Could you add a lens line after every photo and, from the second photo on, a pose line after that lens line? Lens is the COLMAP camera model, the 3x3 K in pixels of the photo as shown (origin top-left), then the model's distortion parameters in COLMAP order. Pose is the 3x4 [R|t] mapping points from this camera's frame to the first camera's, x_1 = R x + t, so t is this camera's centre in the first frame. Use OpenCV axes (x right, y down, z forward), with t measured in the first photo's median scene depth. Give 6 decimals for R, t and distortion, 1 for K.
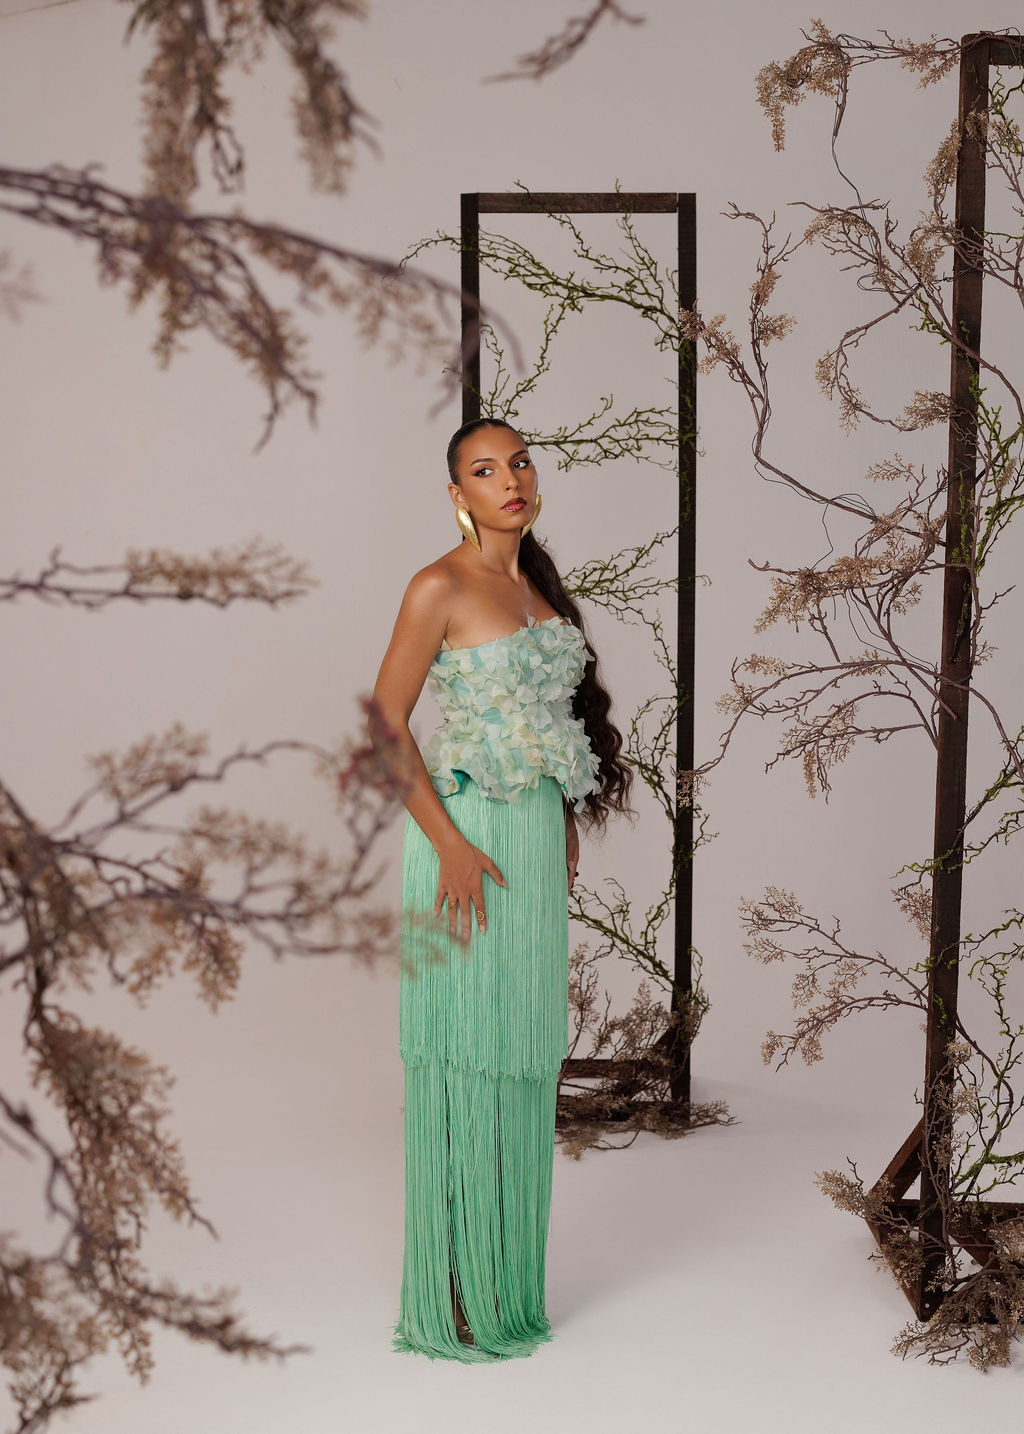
lens RADIAL K [[2221.8, 0, 515.9], [0, 2221.8, 701.5], [0, 0, 1]] dist [0.023719, -0.017237]
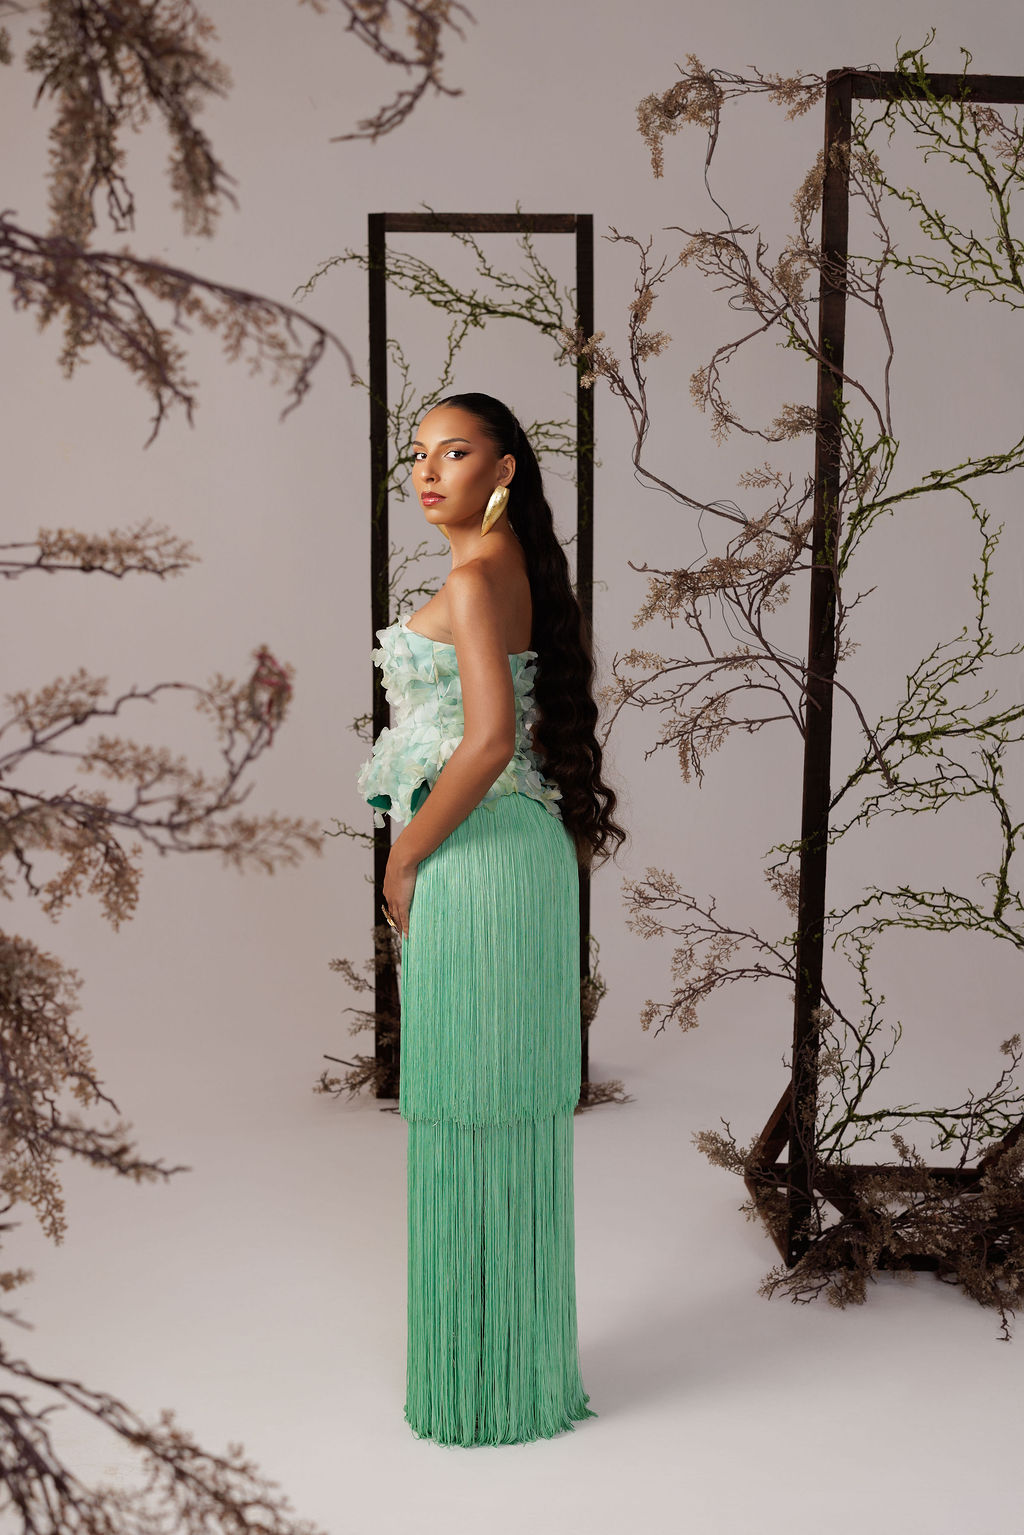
lens RADIAL K [[2269.9, 0, 508.5], [0, 2269.9, 790.4], [0, 0, 1]] dist [0.019263, -0.010135]
pose [[0.999709, -0.000809, 0.024095, 0.020332], [0.000123, 0.999595, 0.028465, 0.015655], [-0.024109, -0.028454, 0.999304, -0.098358]]
